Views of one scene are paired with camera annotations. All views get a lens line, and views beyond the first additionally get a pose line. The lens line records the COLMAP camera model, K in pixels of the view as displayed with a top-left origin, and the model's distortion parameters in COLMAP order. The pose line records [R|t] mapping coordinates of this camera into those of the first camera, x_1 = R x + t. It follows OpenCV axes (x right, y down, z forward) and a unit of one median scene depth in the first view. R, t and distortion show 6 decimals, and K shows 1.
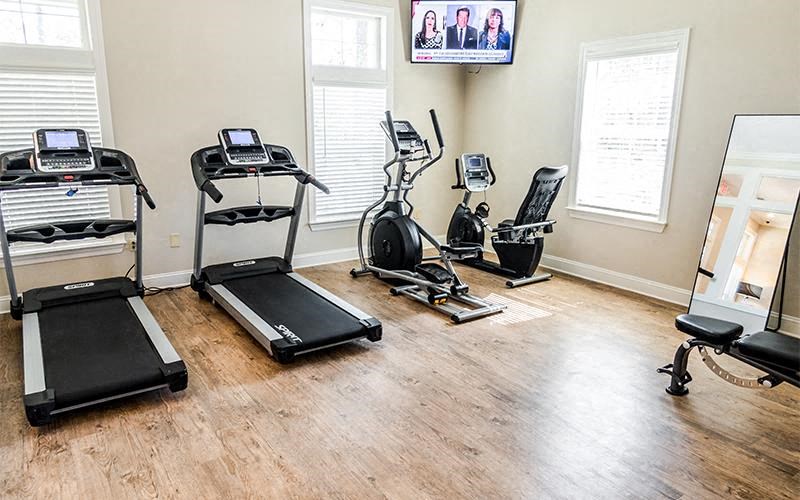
lens RADIAL K [[533.1, 0, 403.1], [0, 533.1, 254.9], [0, 0, 1]] dist [0.004102, 0.001729]
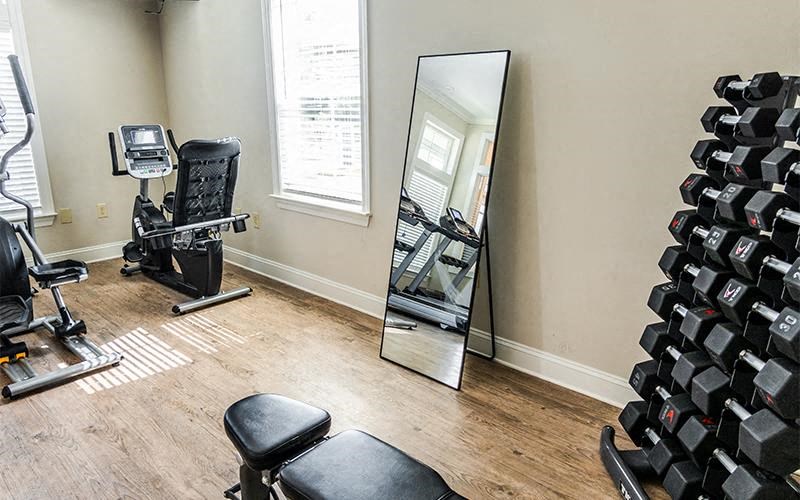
lens RADIAL K [[533.1, 0, 397.3], [0, 533.1, 244.8], [0, 0, 1]] dist [0.004102, 0.001729]
pose [[0.976662, -0.066719, 0.204156, 0.345582], [0.062904, 0.997703, 0.025122, -0.029643], [-0.205363, -0.011694, 0.978616, 0.257859]]
